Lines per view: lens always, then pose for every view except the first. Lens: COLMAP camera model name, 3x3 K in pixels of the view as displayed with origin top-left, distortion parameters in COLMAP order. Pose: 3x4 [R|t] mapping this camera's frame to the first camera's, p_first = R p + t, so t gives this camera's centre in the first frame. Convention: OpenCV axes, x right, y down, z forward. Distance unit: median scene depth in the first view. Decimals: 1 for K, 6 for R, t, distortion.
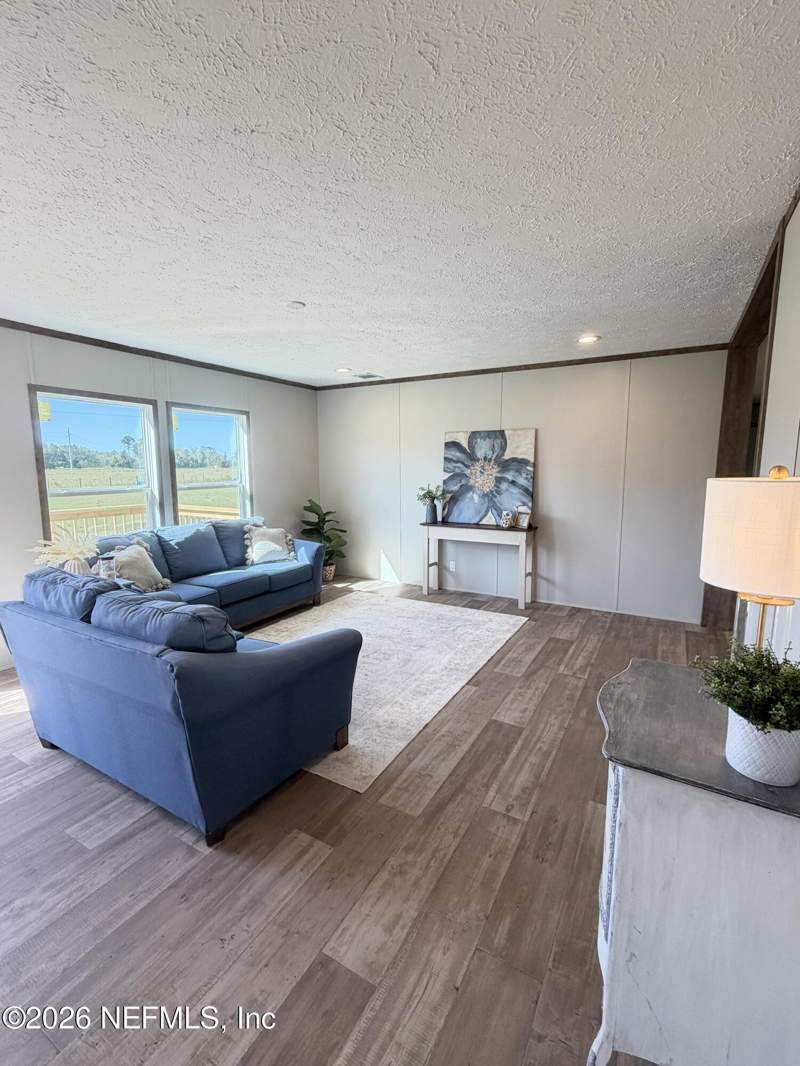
lens RADIAL K [[491.9, 0, 407.9], [0, 491.9, 545.2], [0, 0, 1]] dist [0.001299, 0.000319]
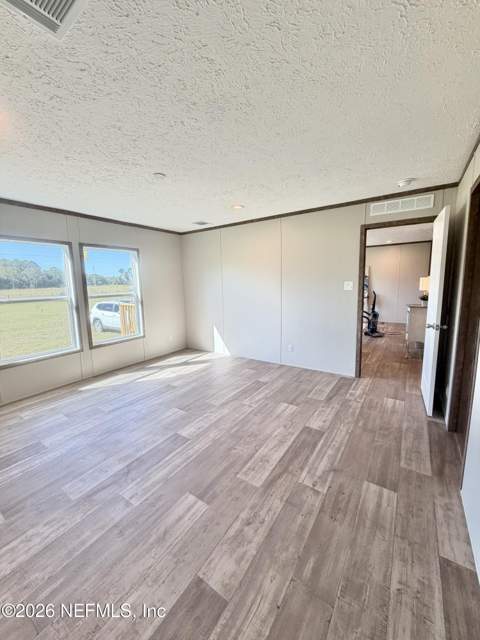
lens RADIAL K [[266.1, 0, 243.2], [0, 266.1, 320.0], [0, 0, 1]] dist [0.011303, -0.000531]
pose [[0.996900, -0.011306, -0.077868, 0.056092], [0.010656, 0.999905, -0.008761, -0.017048], [0.077959, 0.007904, 0.996925, 0.102811]]
